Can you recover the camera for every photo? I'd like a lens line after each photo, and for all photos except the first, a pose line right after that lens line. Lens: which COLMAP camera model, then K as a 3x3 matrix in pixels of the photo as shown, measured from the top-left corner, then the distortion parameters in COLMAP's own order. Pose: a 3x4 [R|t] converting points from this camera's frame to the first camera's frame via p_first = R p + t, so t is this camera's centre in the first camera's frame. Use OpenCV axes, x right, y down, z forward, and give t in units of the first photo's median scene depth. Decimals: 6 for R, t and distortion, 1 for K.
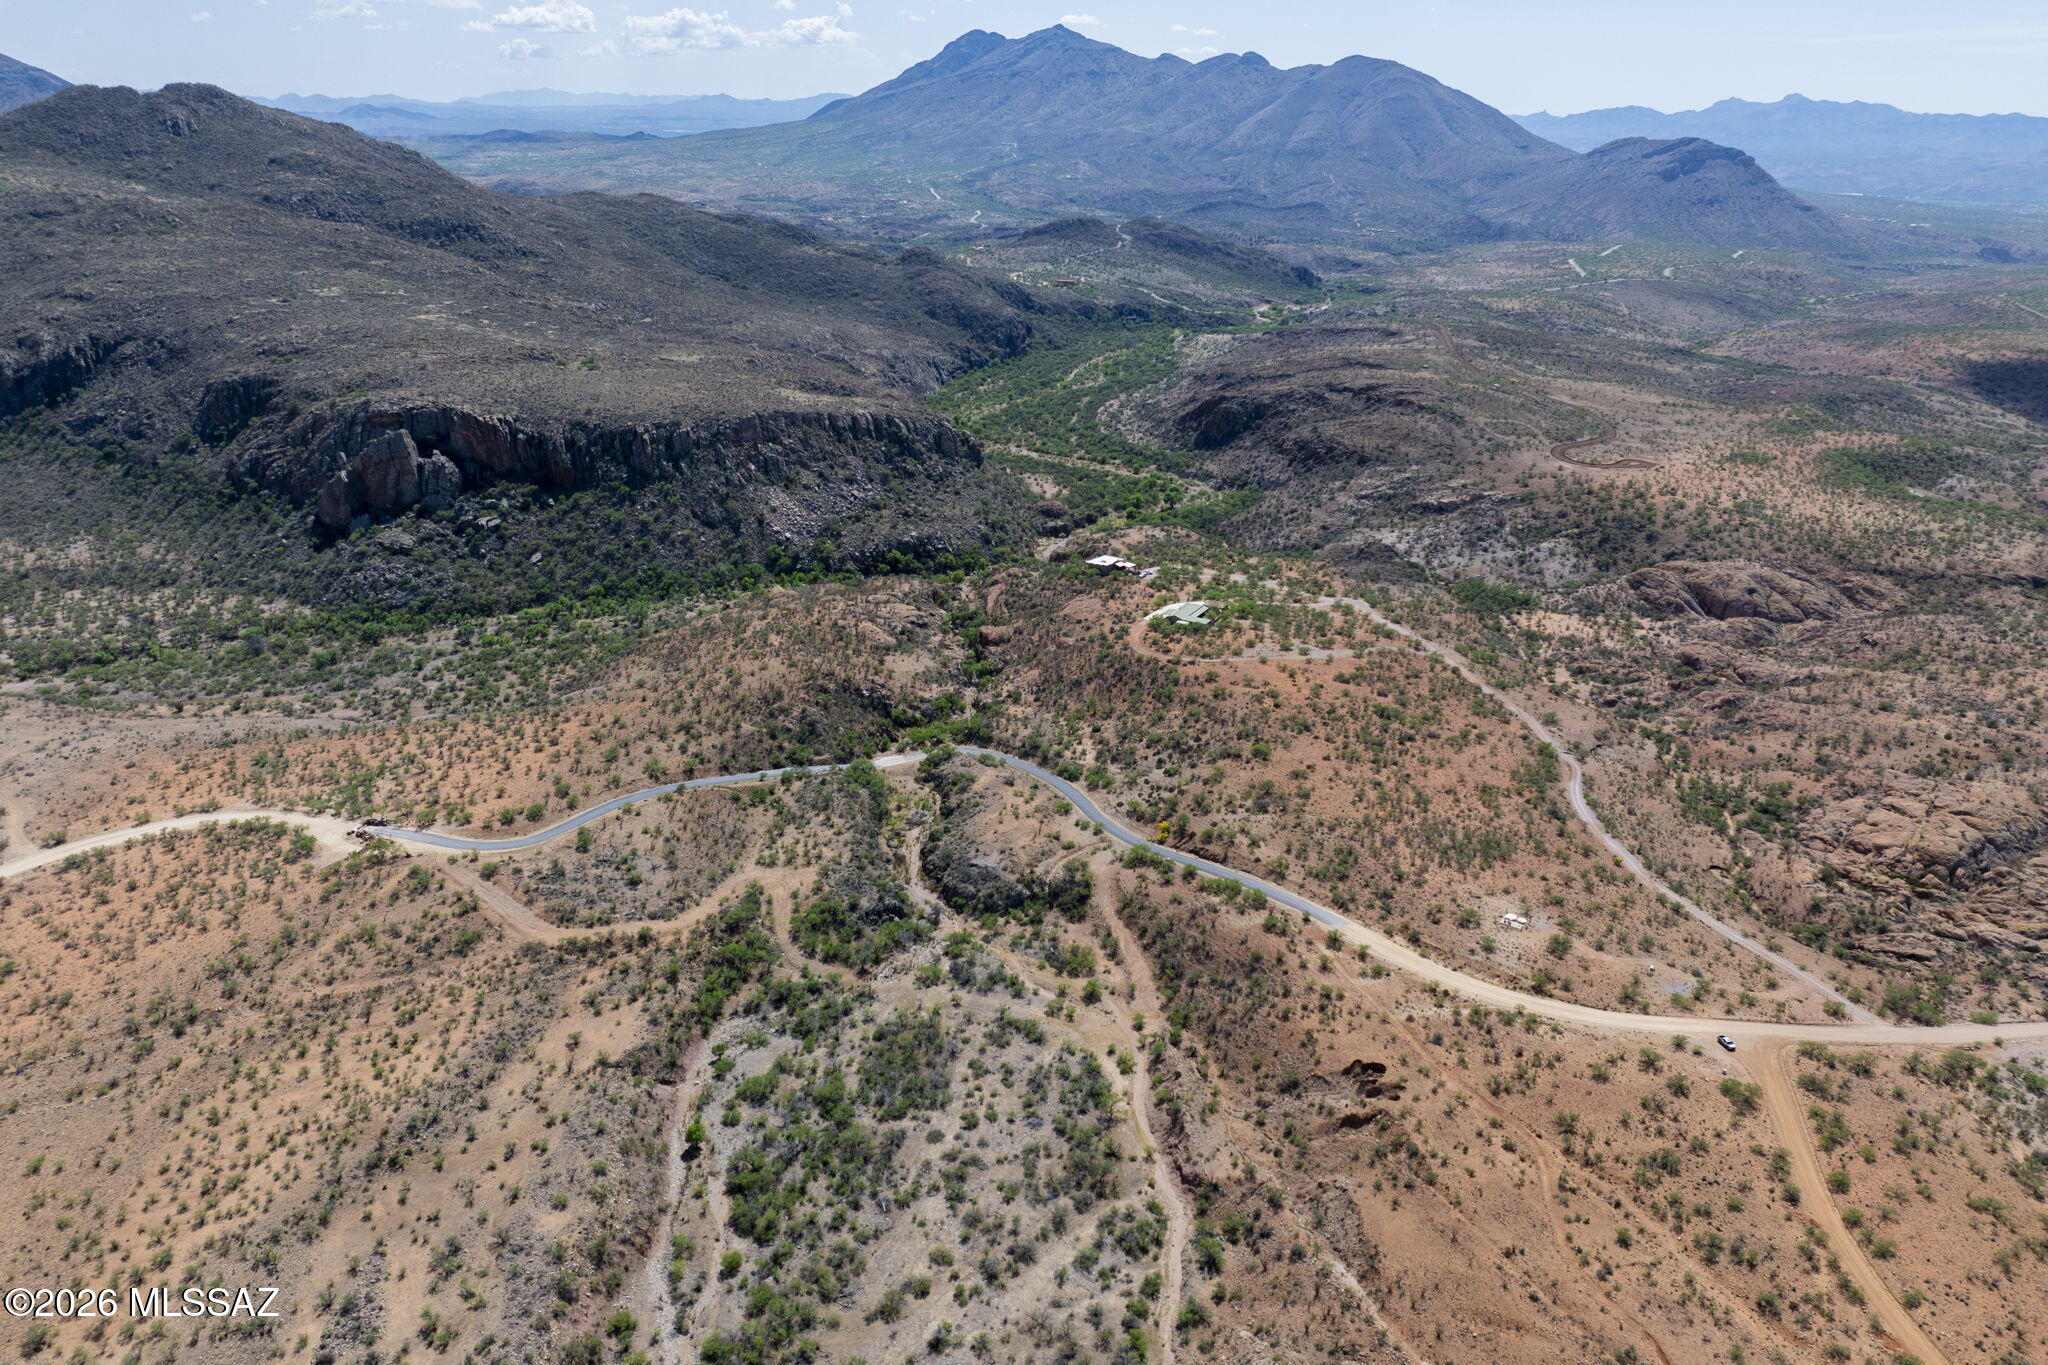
lens RADIAL K [[1449.2, 0, 1017.6], [0, 1449.2, 678.6], [0, 0, 1]] dist [-0.044657, 0.011457]
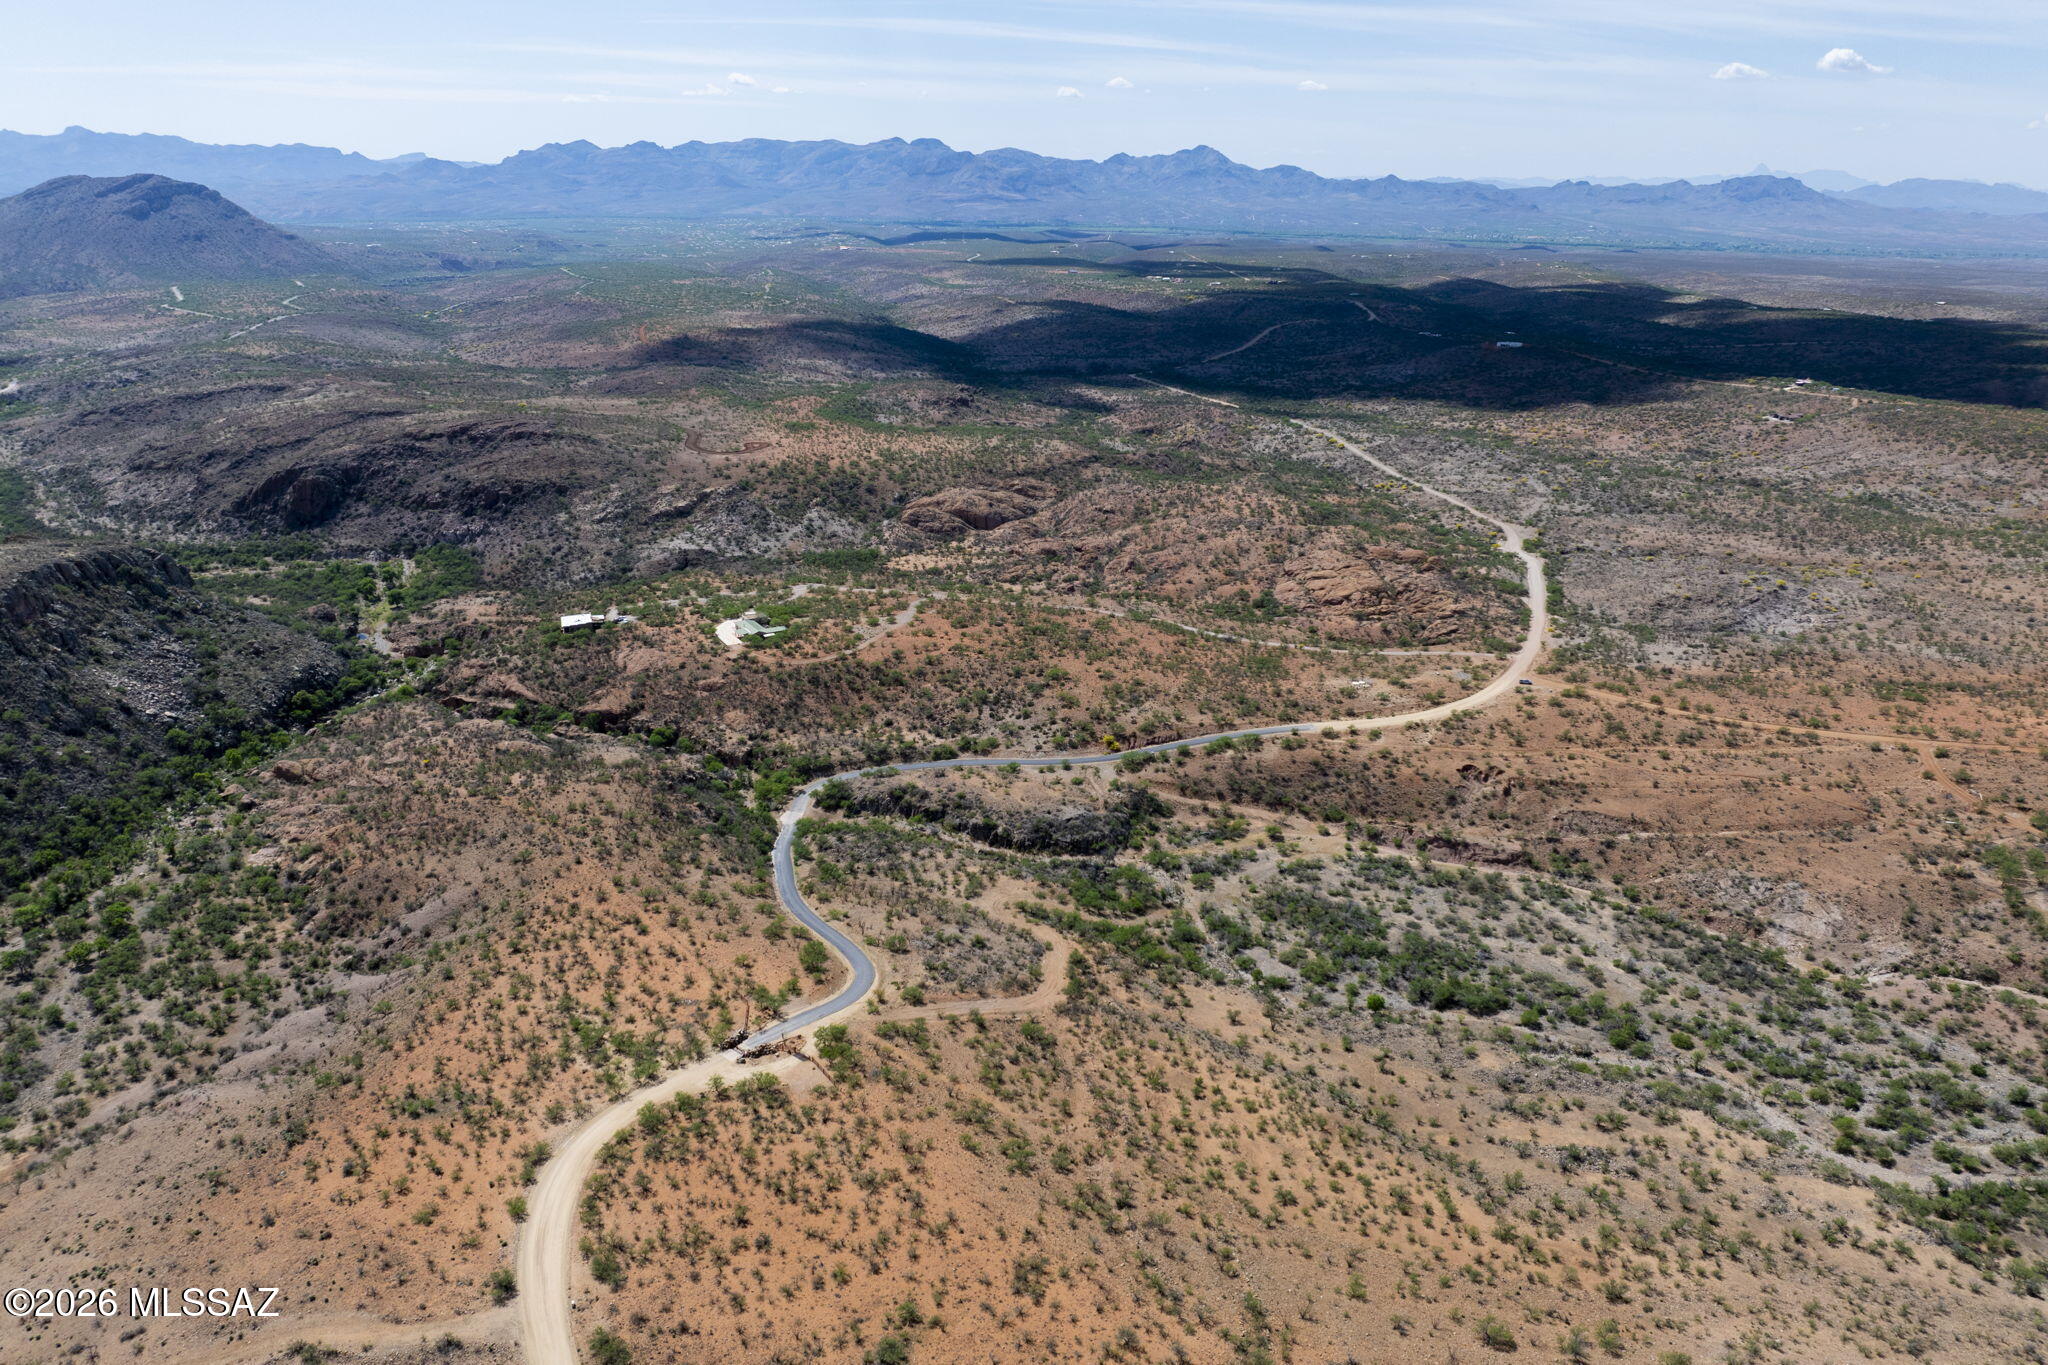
lens RADIAL K [[1449.2, 0, 1007.8], [0, 1449.2, 668.4], [0, 0, 1]] dist [-0.044657, 0.011457]
pose [[0.509335, -0.292313, 0.809401, -0.978995], [0.313242, 0.938997, 0.142001, -0.165150], [-0.801534, 0.181213, 0.569829, 0.388015]]
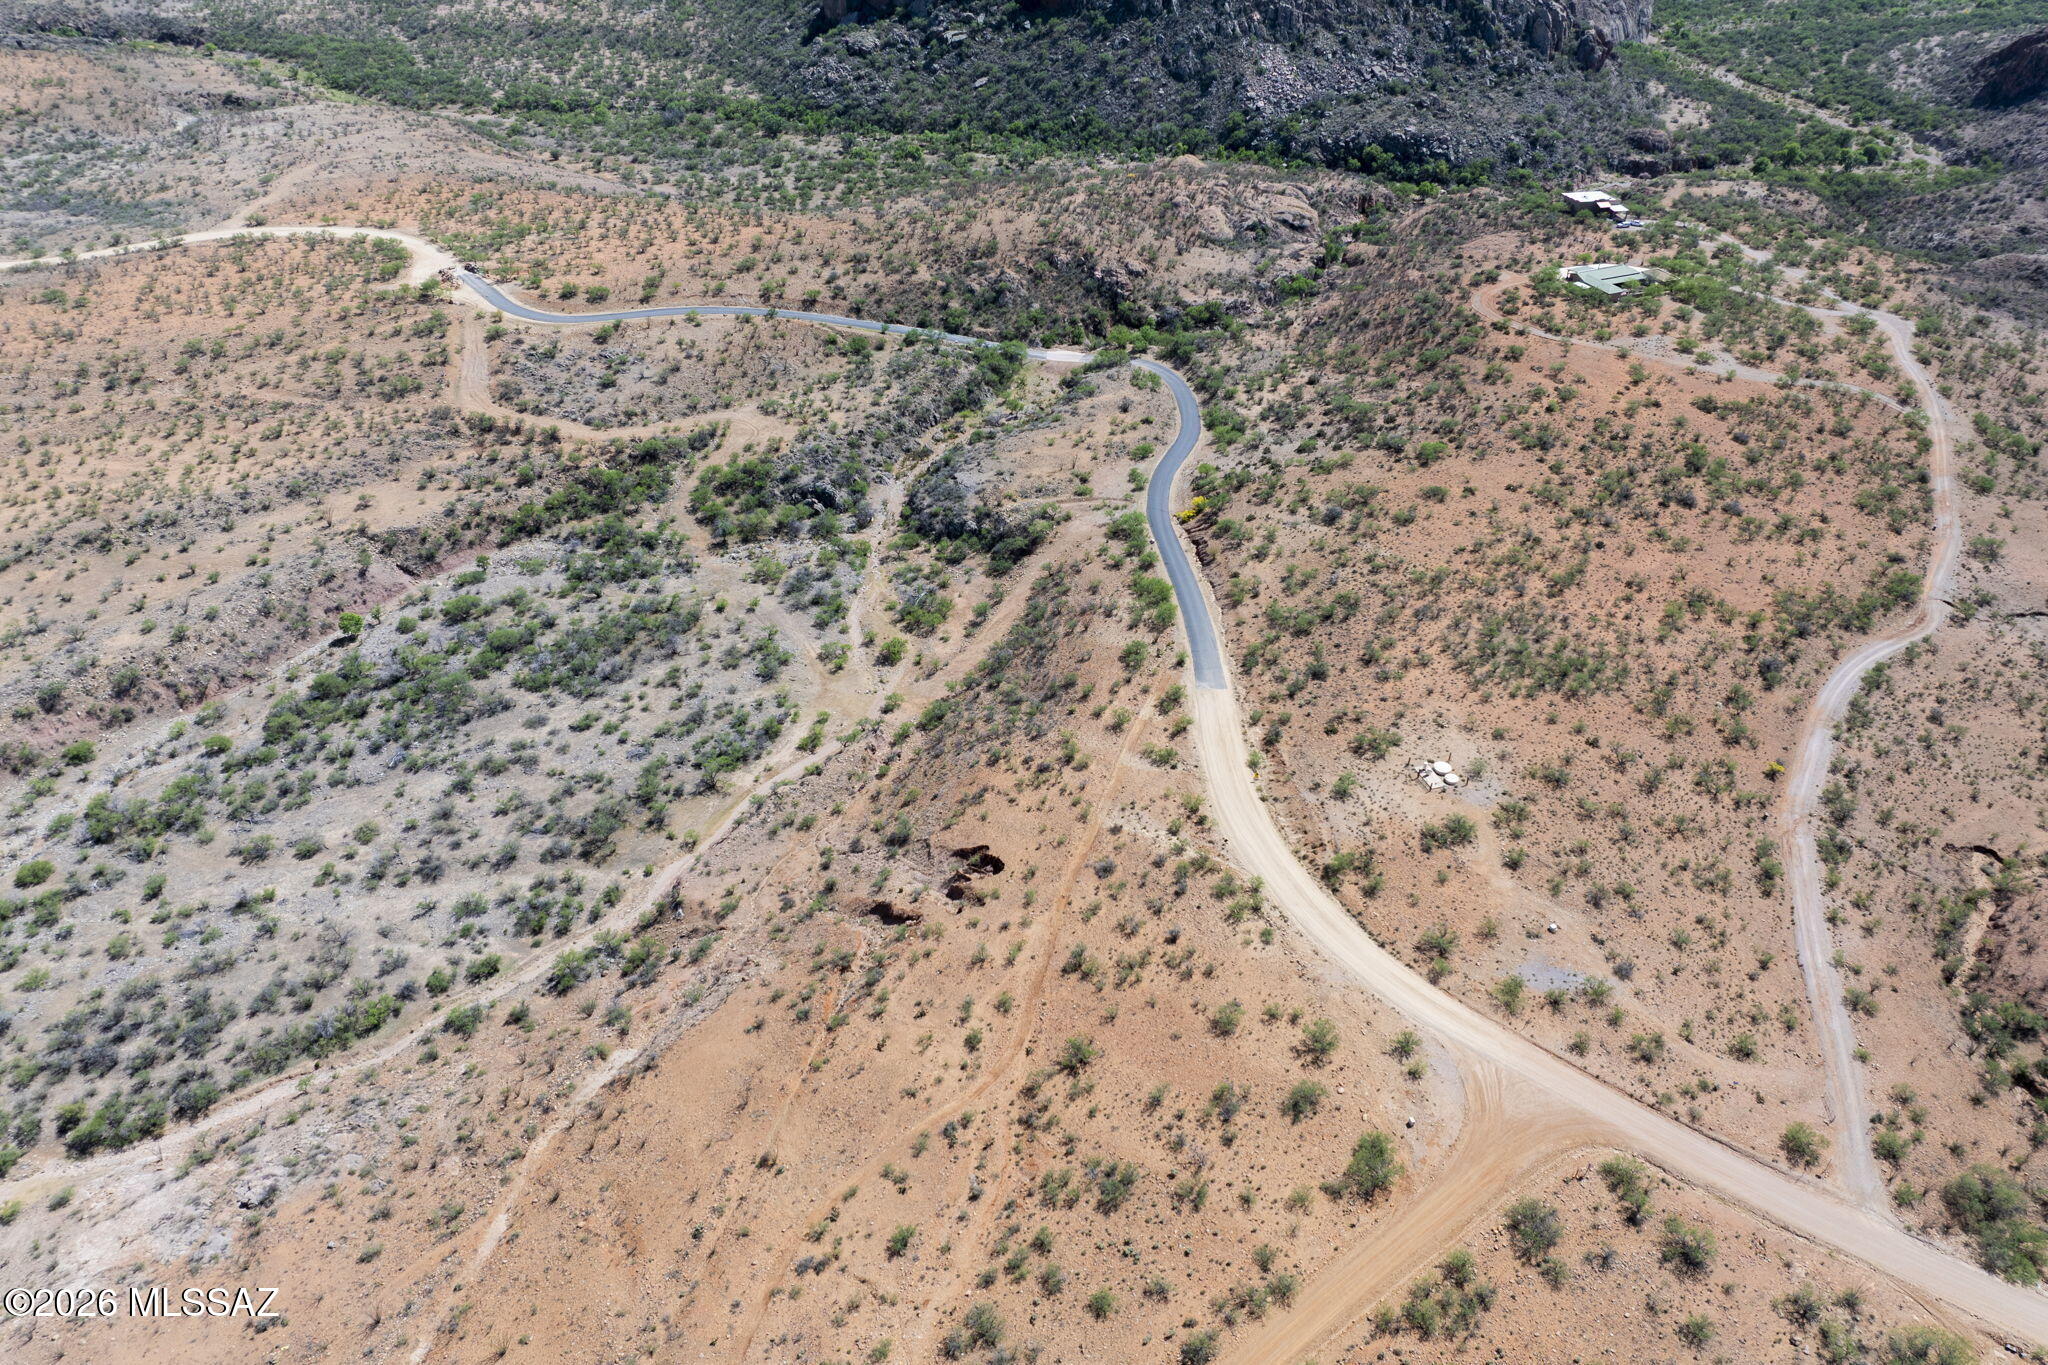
lens RADIAL K [[1449.2, 0, 1021.4], [0, 1449.2, 664.5], [0, 0, 1]] dist [-0.044657, 0.011457]
pose [[0.806403, 0.337891, -0.485329, 0.440706], [-0.217250, 0.932572, 0.288292, -0.013127], [0.550015, -0.127042, 0.825435, 0.363712]]
